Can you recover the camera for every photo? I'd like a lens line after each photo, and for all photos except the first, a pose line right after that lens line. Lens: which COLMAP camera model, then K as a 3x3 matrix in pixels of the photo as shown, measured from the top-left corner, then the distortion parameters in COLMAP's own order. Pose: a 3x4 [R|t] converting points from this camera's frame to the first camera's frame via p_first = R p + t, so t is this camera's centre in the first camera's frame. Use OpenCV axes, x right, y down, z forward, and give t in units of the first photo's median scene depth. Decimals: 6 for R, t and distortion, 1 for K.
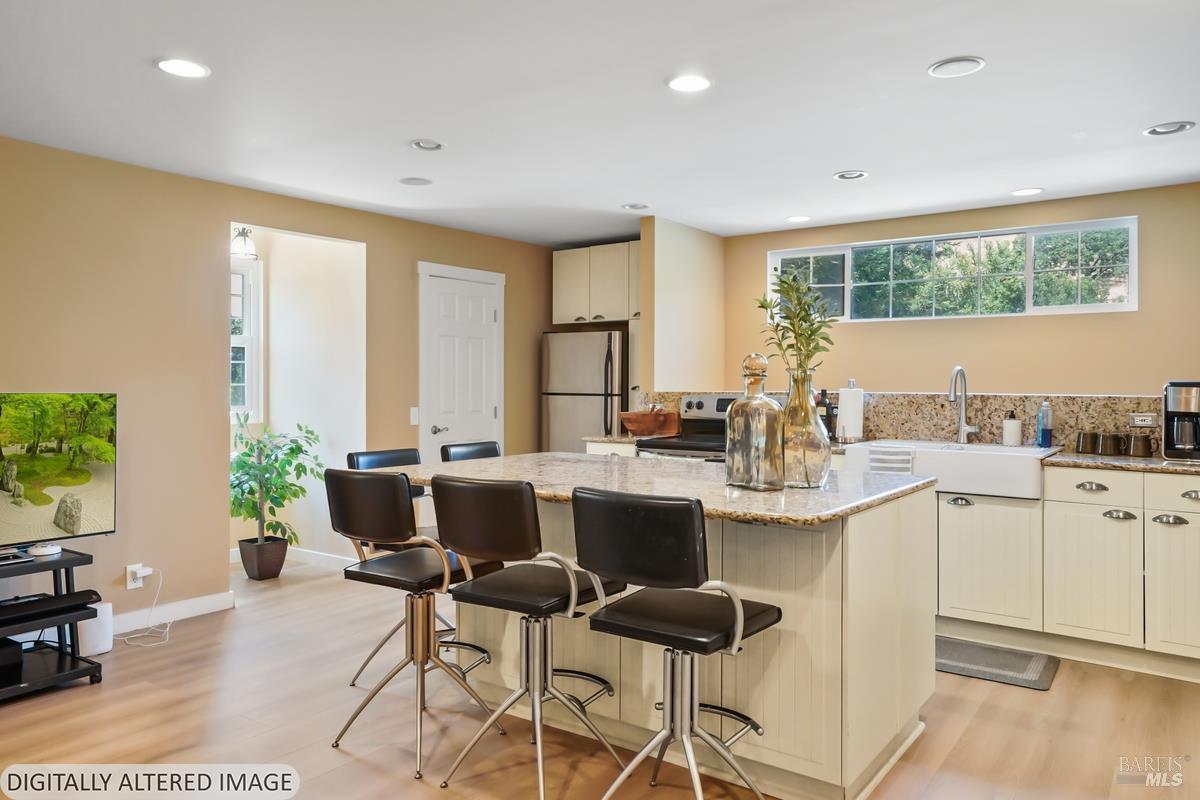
lens RADIAL K [[818.9, 0, 606.4], [0, 818.9, 379.2], [0, 0, 1]] dist [0.000651, 0.001101]
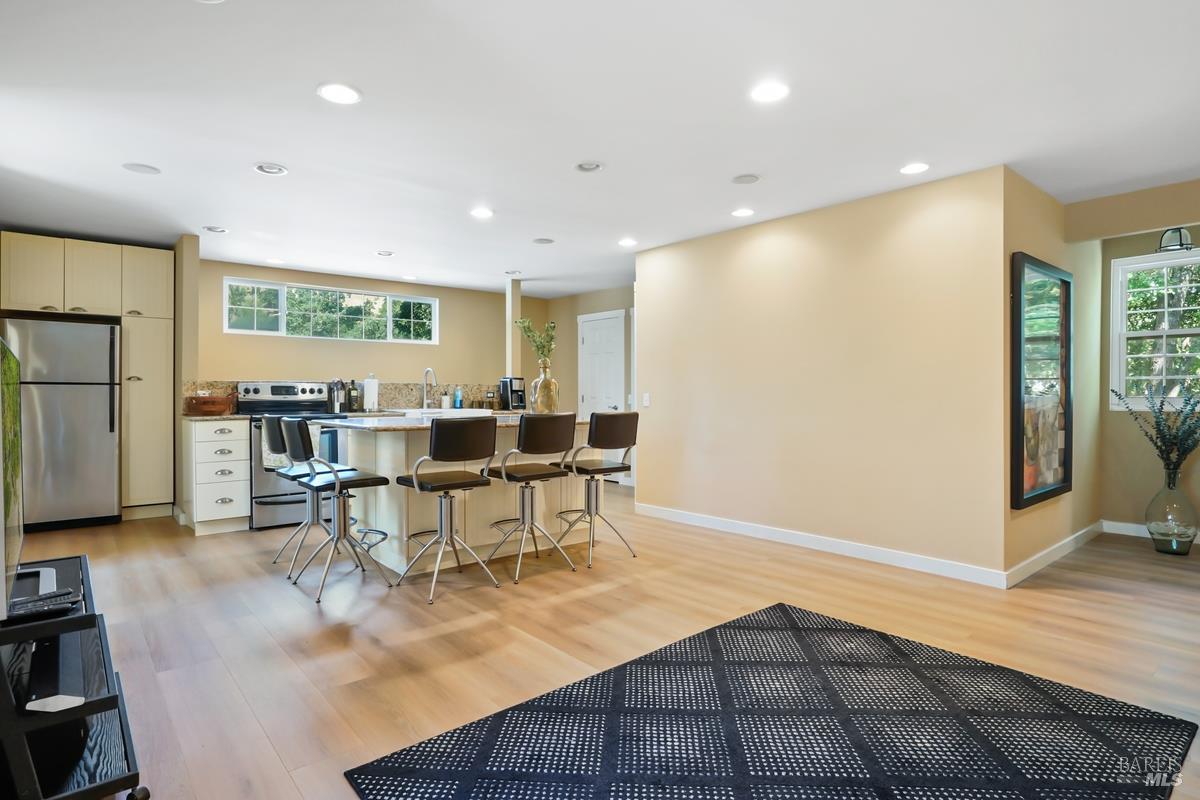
lens RADIAL K [[617.9, 0, 562.4], [0, 617.9, 396.0], [0, 0, 1]] dist [-0.017498, 0.005015]
pose [[0.292290, -0.007064, 0.956304, -0.806517], [-0.008736, 0.999911, 0.010056, 0.029510], [-0.956290, -0.011293, 0.292202, 0.260944]]
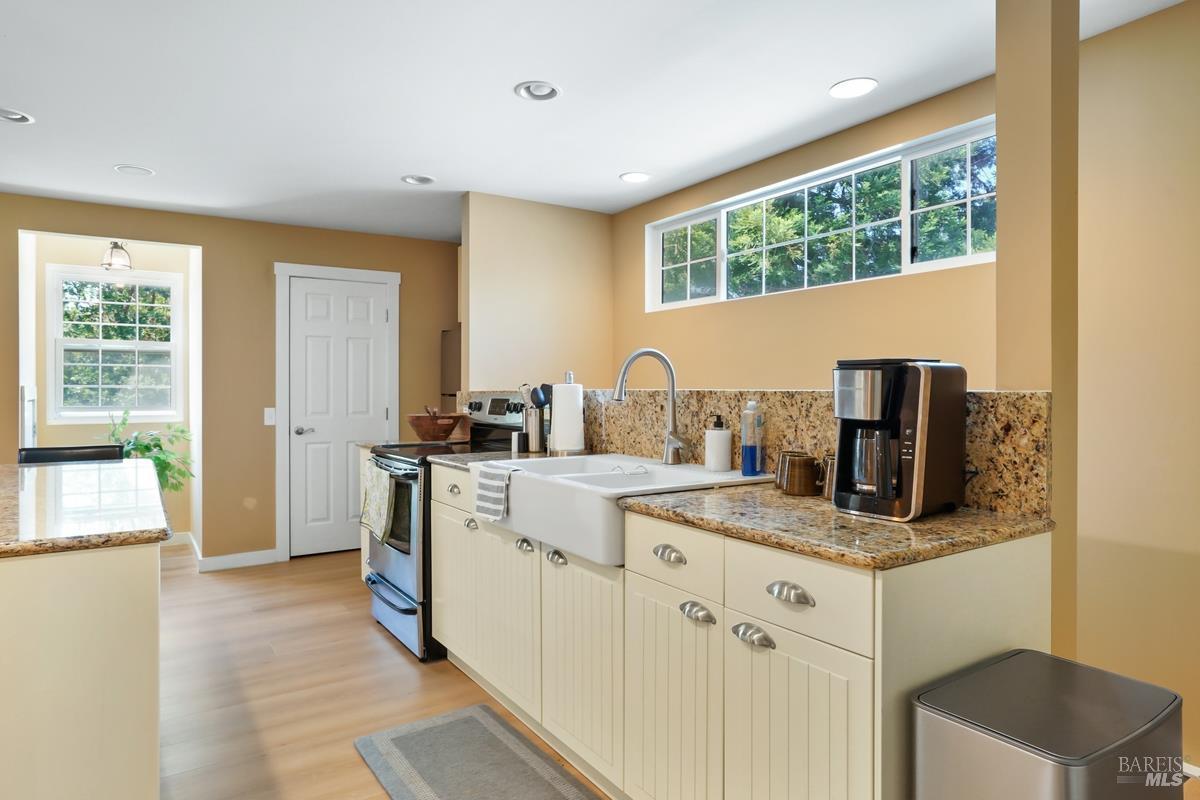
lens RADIAL K [[695.8, 0, 597.1], [0, 695.8, 394.7], [0, 0, 1]] dist [-0.009240, -0.000927]
pose [[0.934727, -0.002010, -0.355362, 0.554029], [0.005648, 0.999942, 0.009201, 0.015766], [0.355323, -0.010607, 0.934683, 0.426637]]
